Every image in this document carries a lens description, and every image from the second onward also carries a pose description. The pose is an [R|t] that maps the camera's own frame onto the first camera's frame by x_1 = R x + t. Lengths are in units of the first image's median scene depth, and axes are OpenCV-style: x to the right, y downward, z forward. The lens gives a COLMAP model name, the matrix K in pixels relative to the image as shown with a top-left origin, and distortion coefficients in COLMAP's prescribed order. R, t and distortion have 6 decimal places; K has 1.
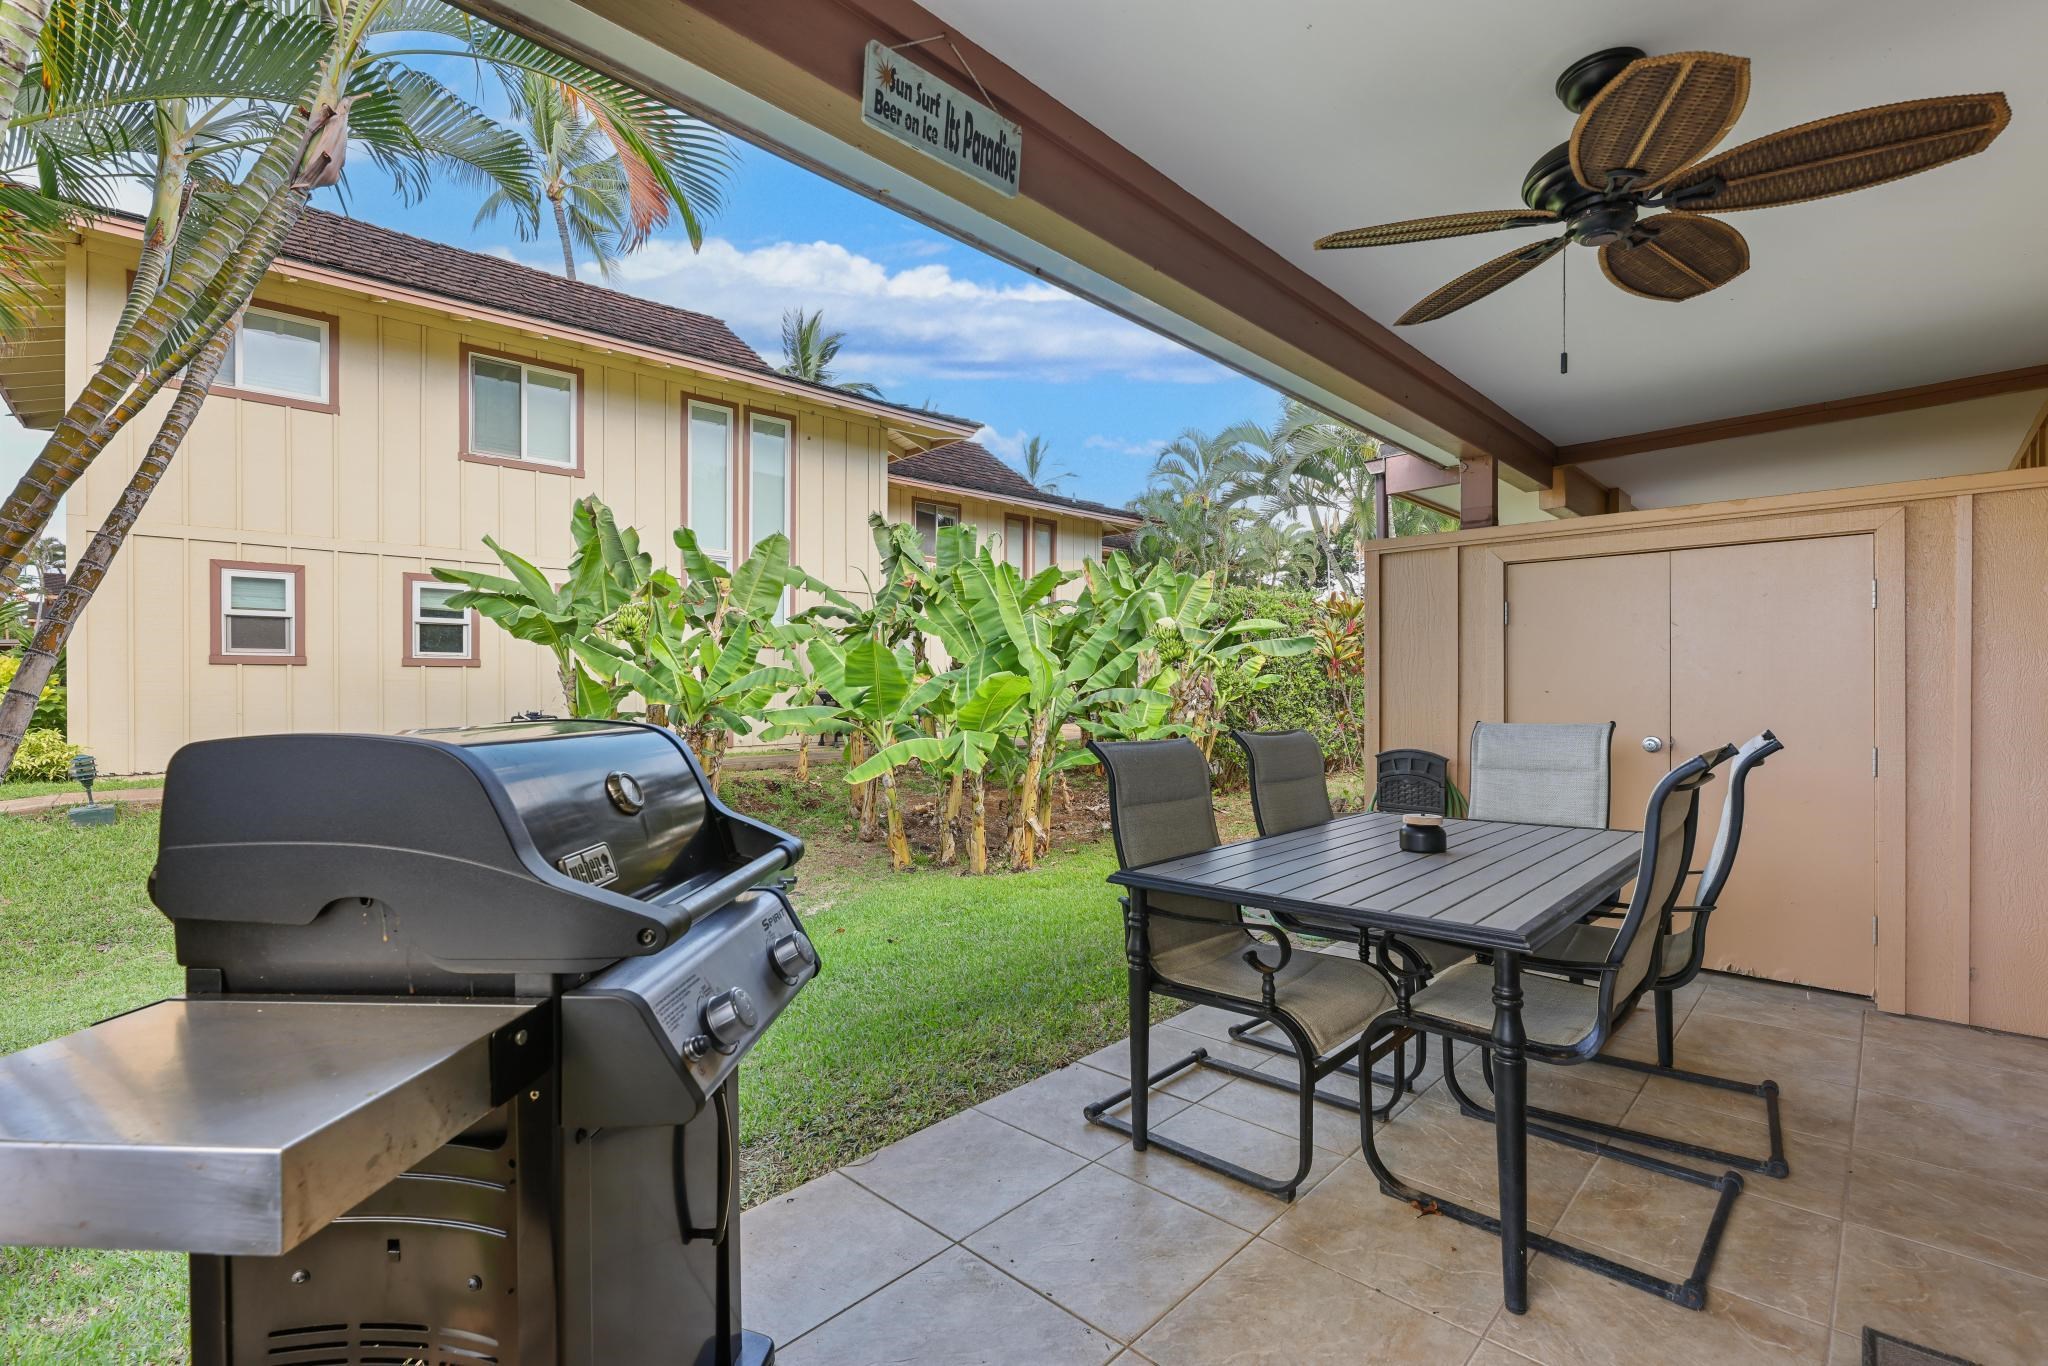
lens RADIAL K [[932.2, 0, 1021.3], [0, 932.2, 681.3], [0, 0, 1]] dist [-0.001465, -0.000061]
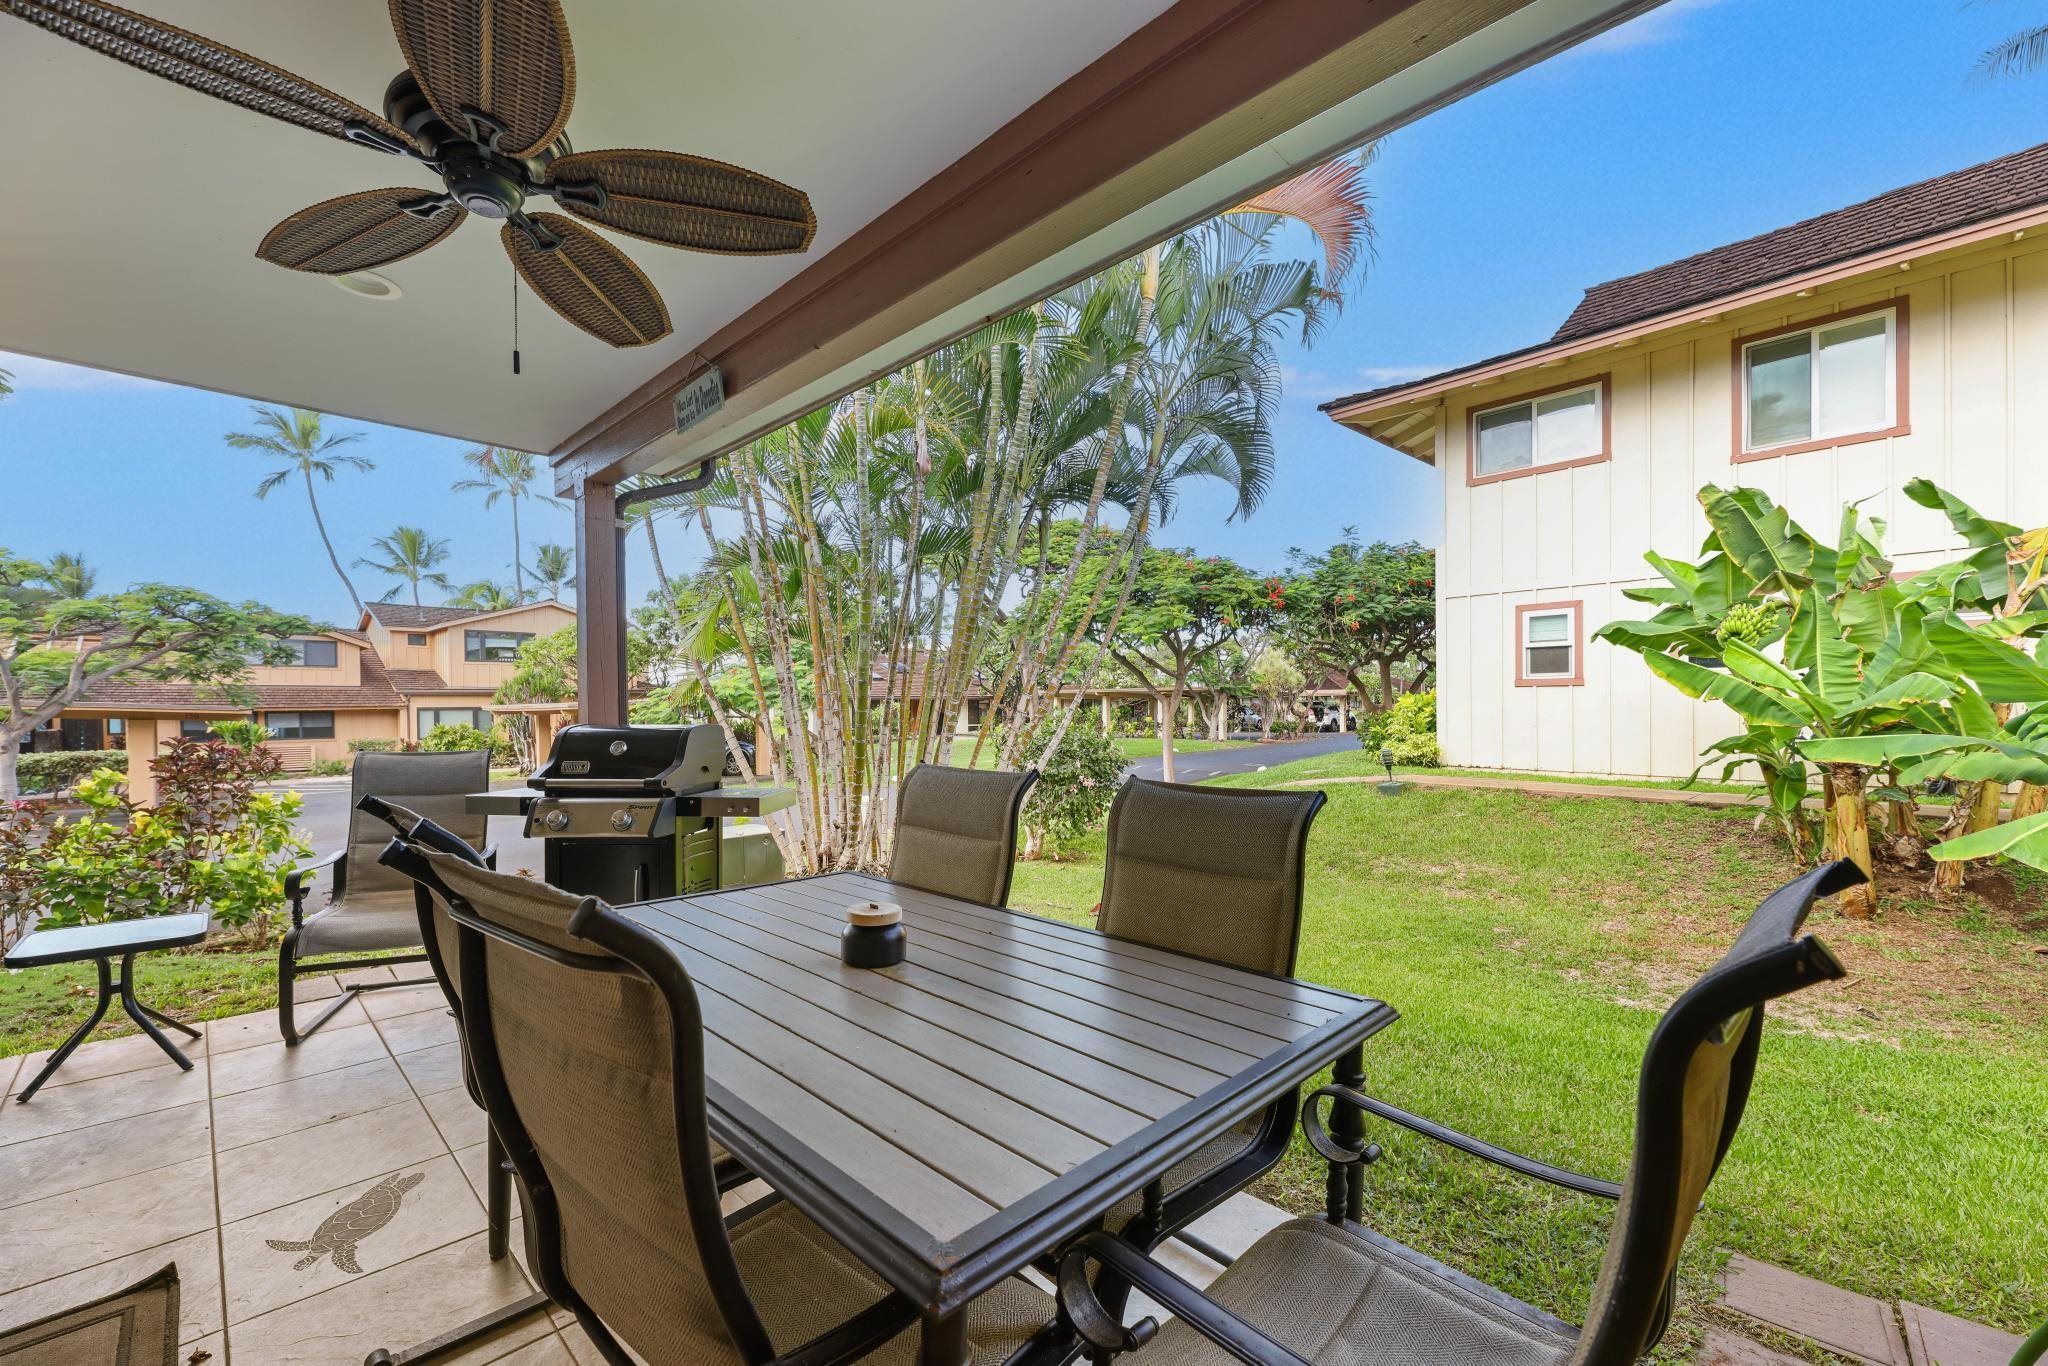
lens RADIAL K [[838.7, 0, 1021.6], [0, 838.7, 701.6], [0, 0, 1]] dist [-0.003318, -0.000141]
pose [[-0.050412, -0.003364, -0.998723, 0.310449], [0.011345, 0.999928, -0.003941, -0.000858], [0.998664, -0.011529, -0.050370, 0.349737]]
